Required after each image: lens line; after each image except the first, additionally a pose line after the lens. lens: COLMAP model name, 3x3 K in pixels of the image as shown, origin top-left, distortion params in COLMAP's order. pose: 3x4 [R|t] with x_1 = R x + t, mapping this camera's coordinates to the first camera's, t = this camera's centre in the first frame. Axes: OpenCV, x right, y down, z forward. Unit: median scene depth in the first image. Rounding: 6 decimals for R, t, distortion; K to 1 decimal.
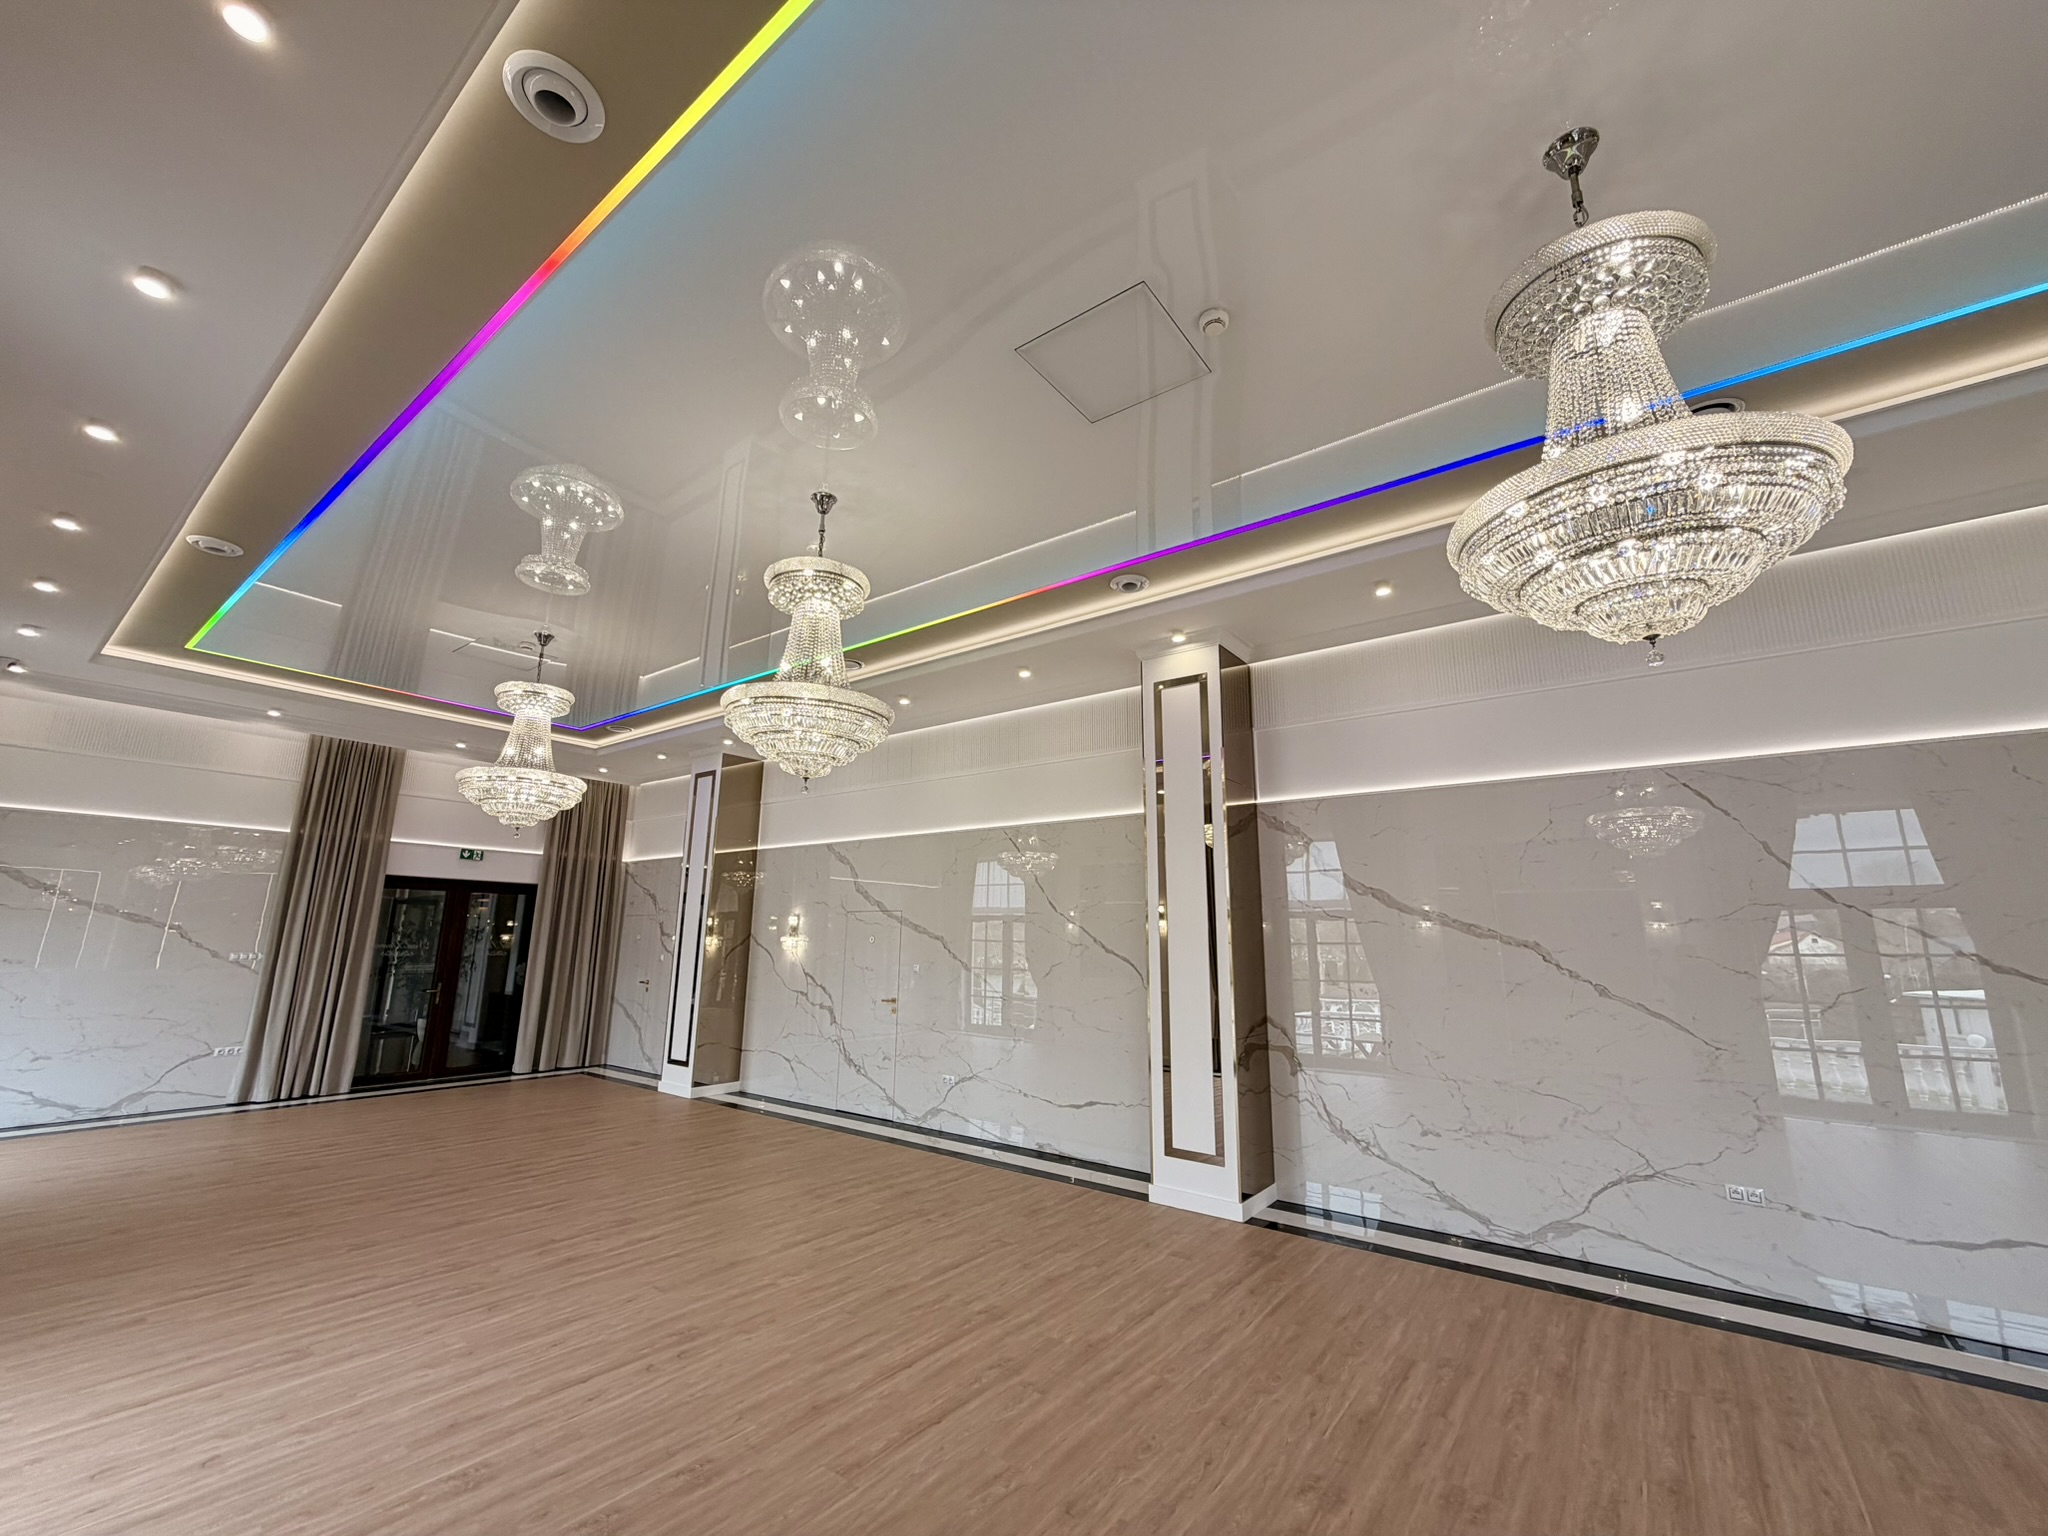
lens RADIAL K [[814.7, 0, 1019.4], [0, 814.7, 769.6], [0, 0, 1]] dist [-0.000655, 0.000366]
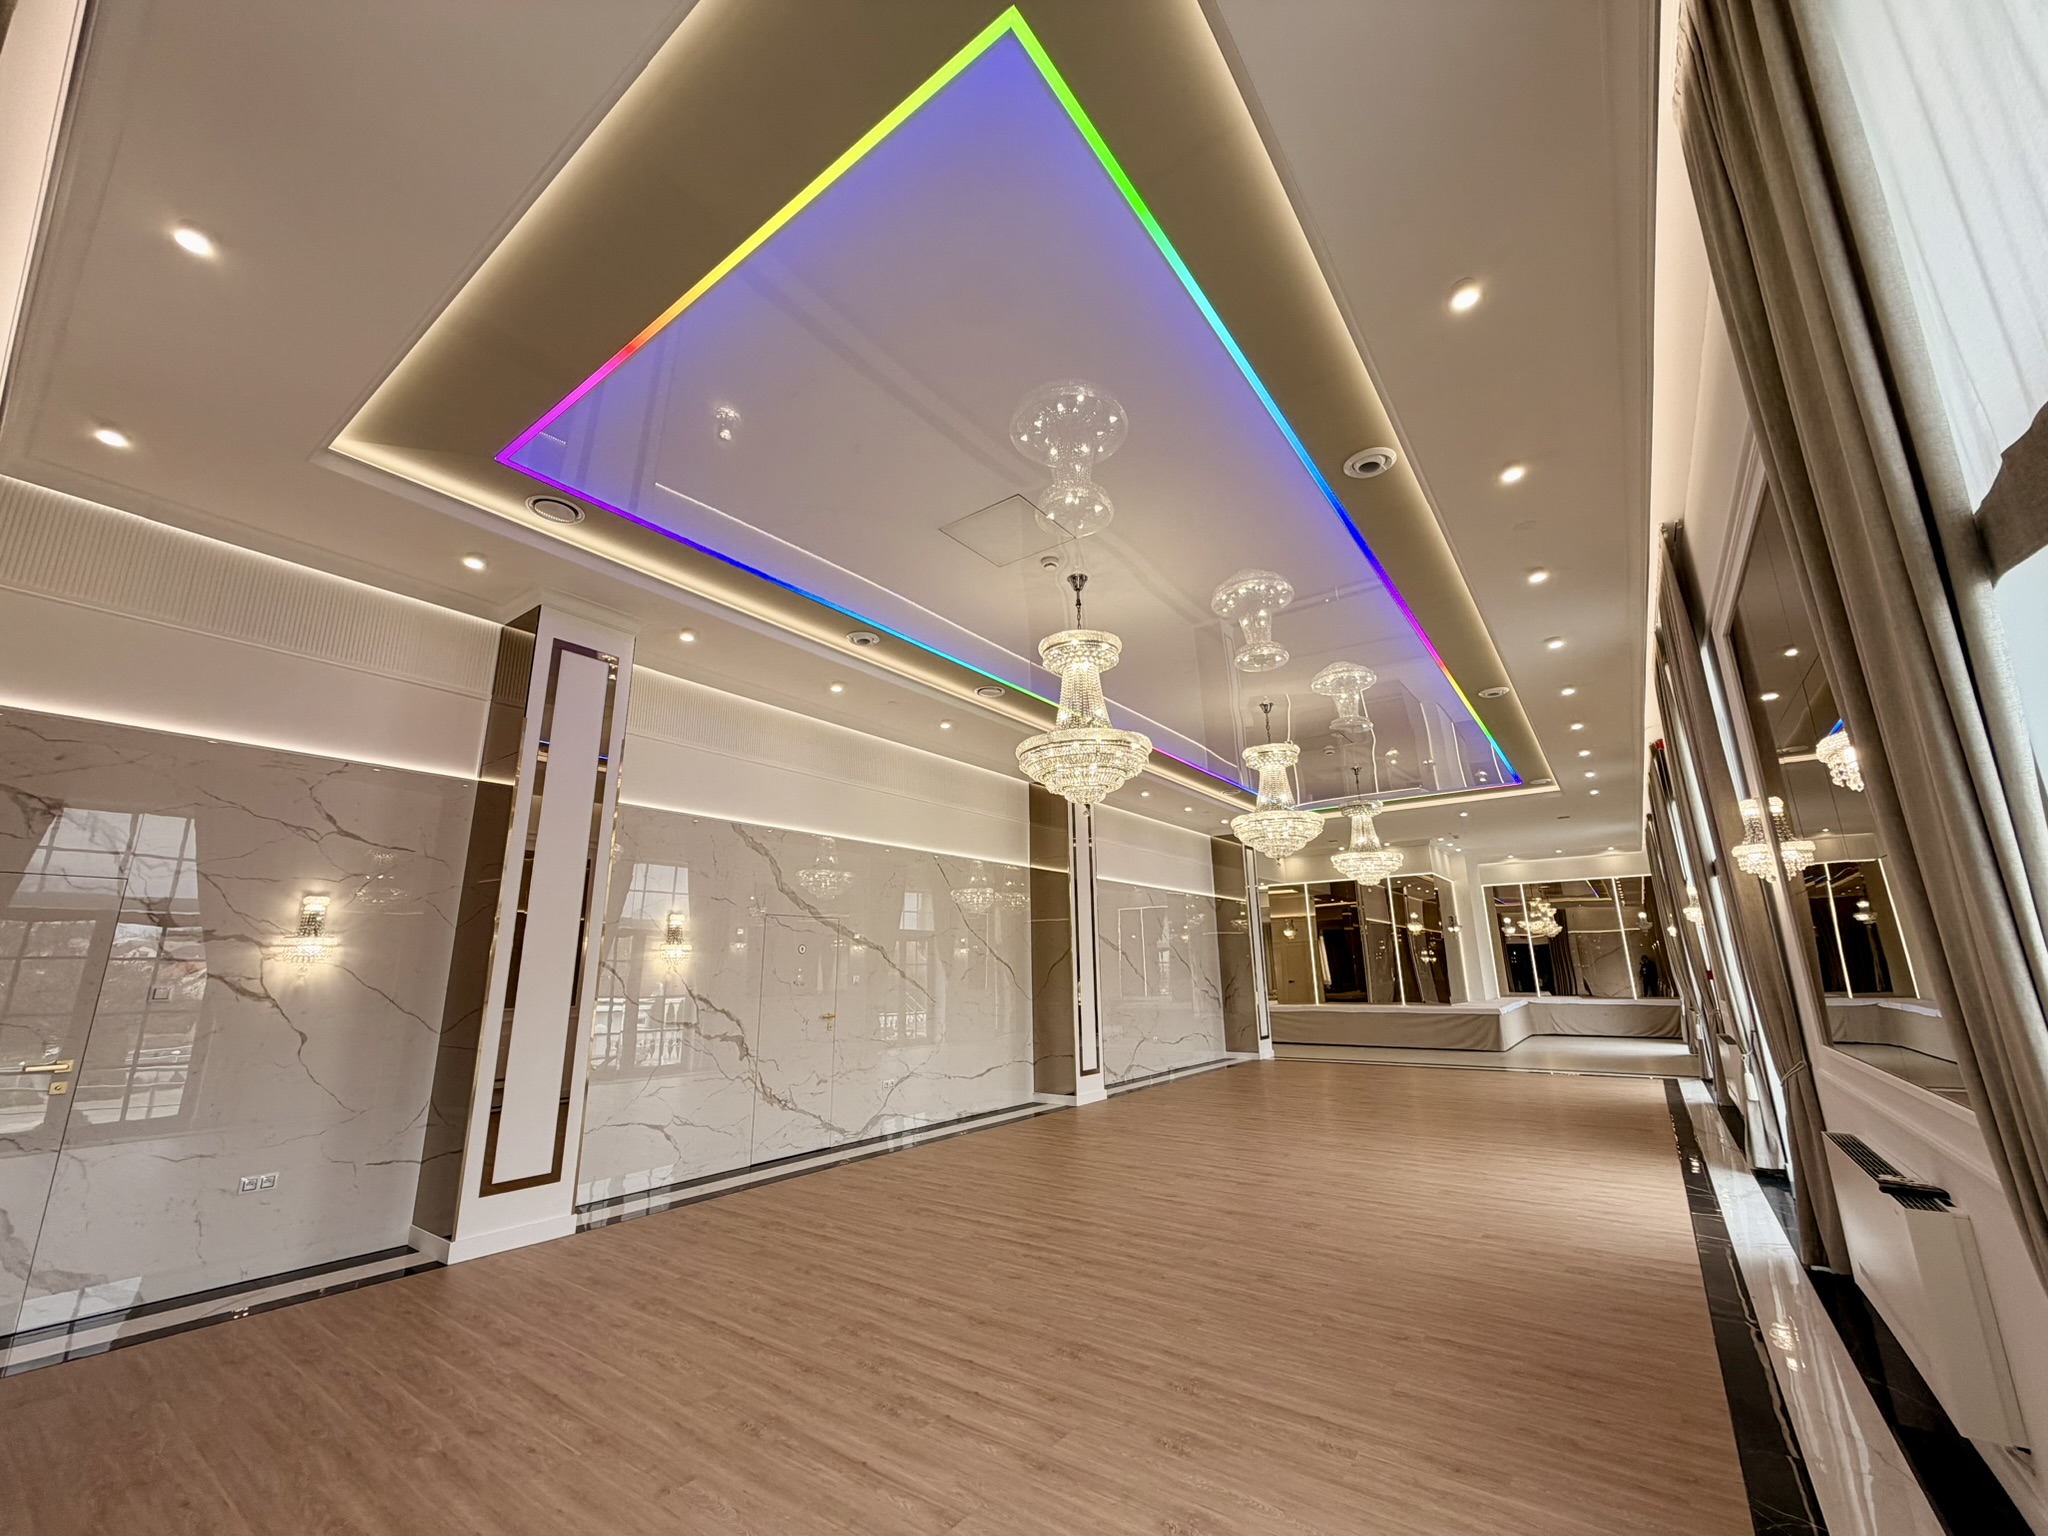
lens RADIAL K [[814.7, 0, 1019.4], [0, 814.7, 769.6], [0, 0, 1]] dist [-0.000655, 0.000366]
pose [[-0.009375, 0.228244, 0.973559, -1.376848], [-0.193825, 0.954722, -0.225694, 0.228354], [-0.980991, -0.190816, 0.035289, 1.006131]]
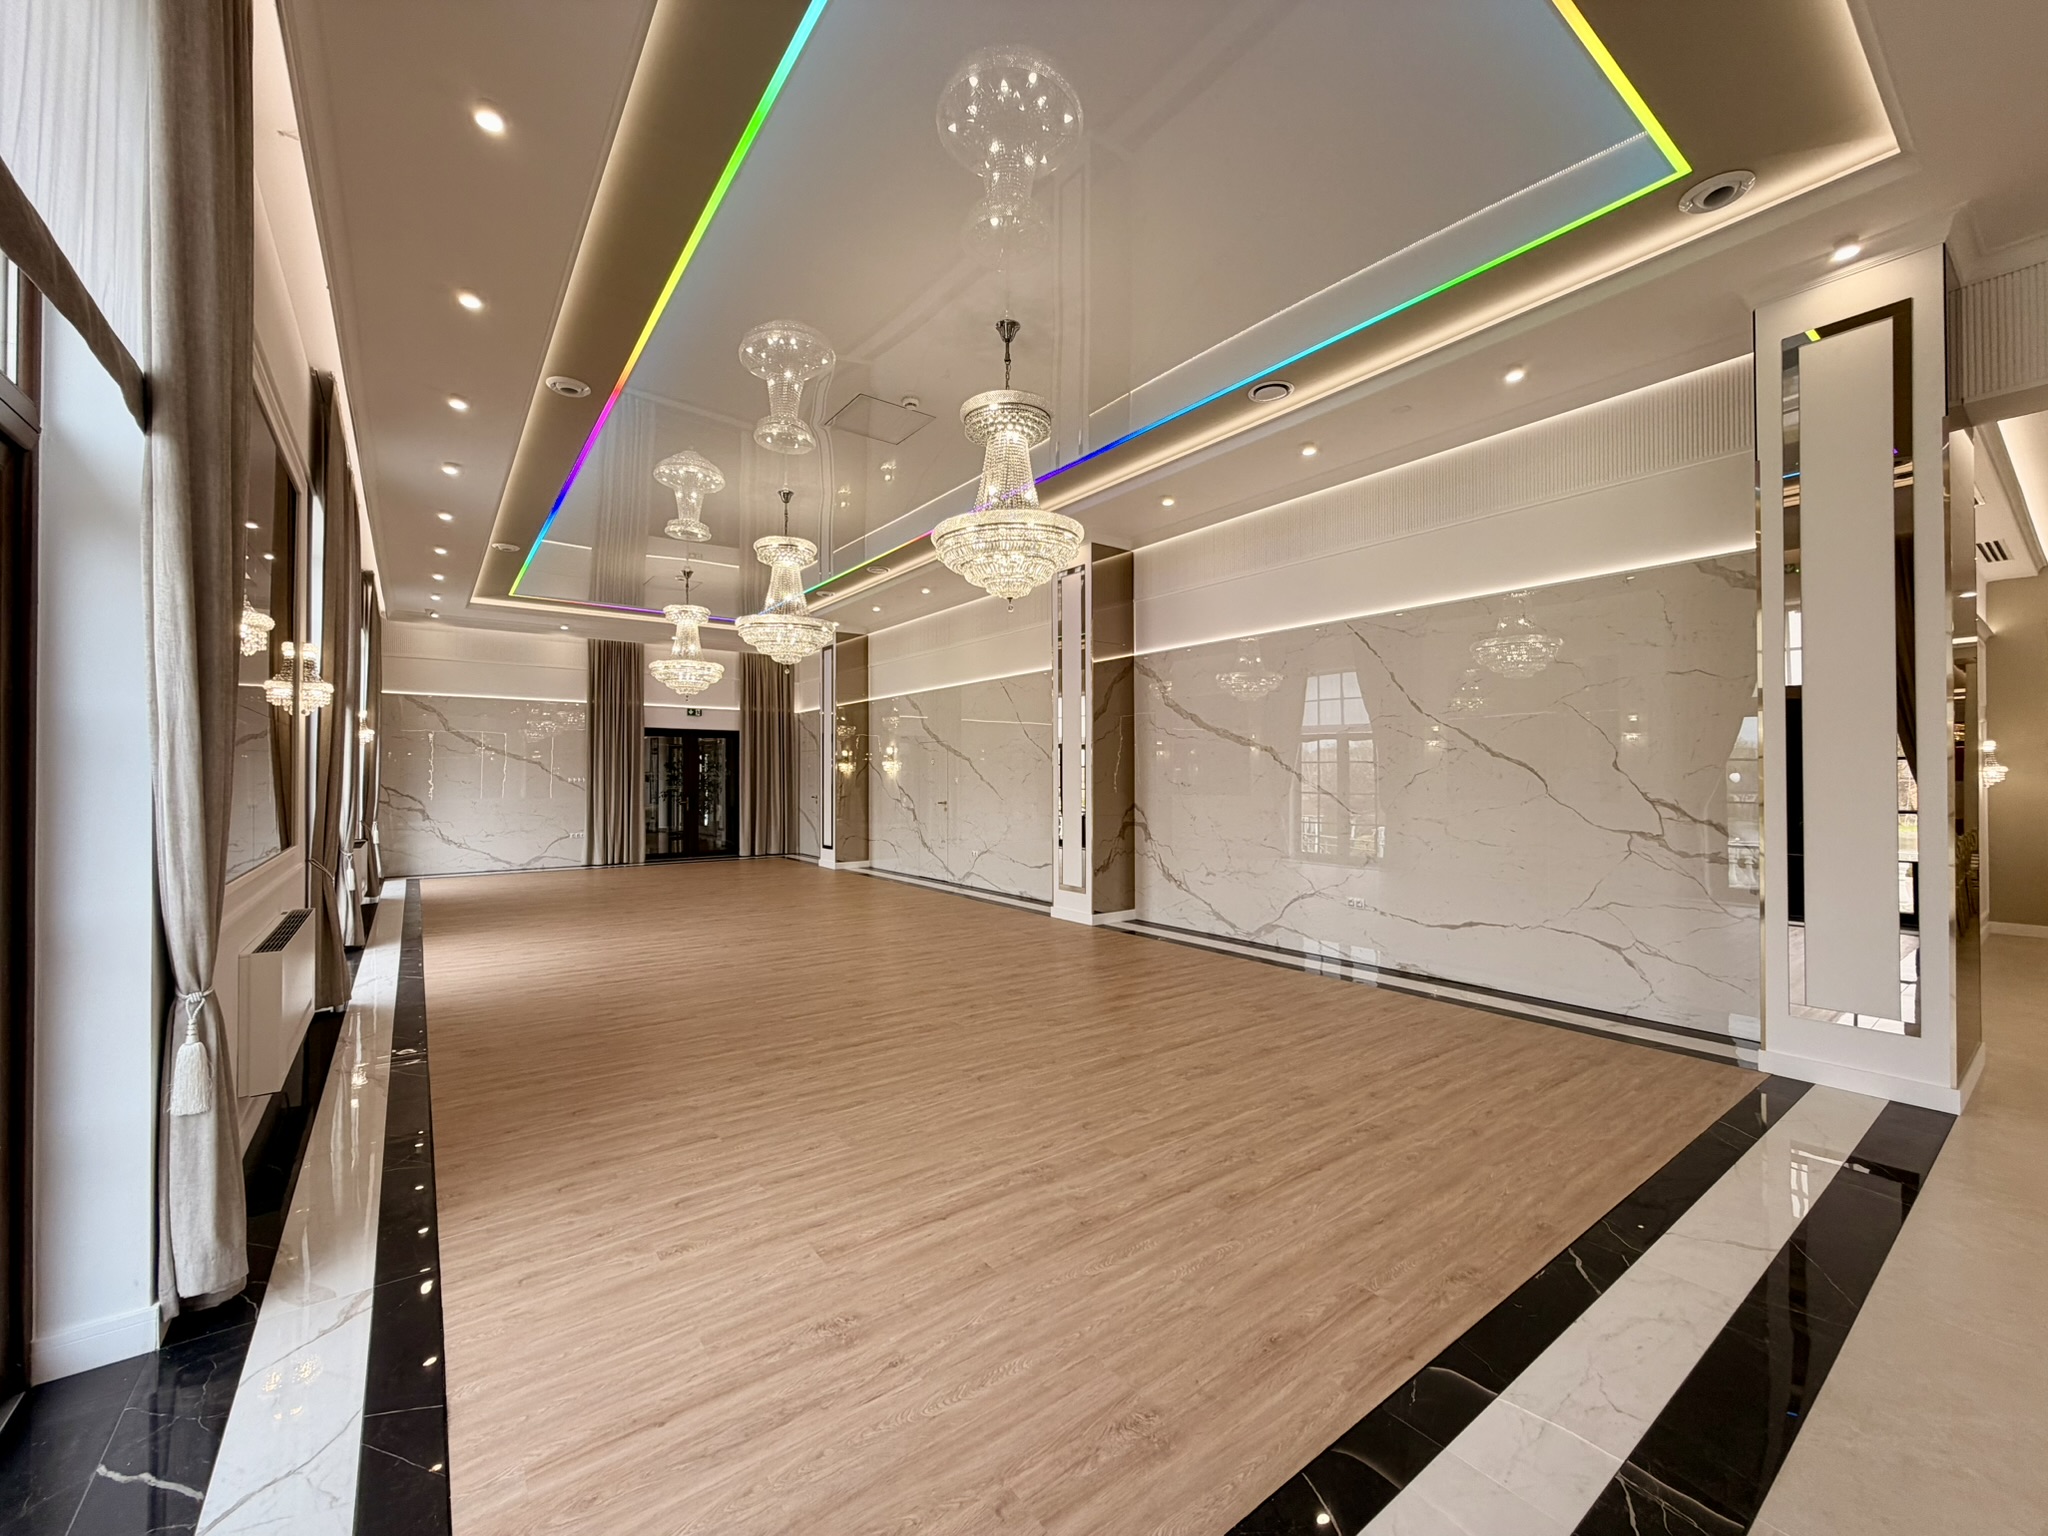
lens RADIAL K [[814.7, 0, 1019.4], [0, 814.7, 769.6], [0, 0, 1]] dist [-0.000655, 0.000366]
pose [[0.959755, -0.018219, -0.280247, 0.463944], [0.073300, 0.979555, 0.187348, -0.040678], [0.271104, -0.200350, 0.941468, -0.375498]]
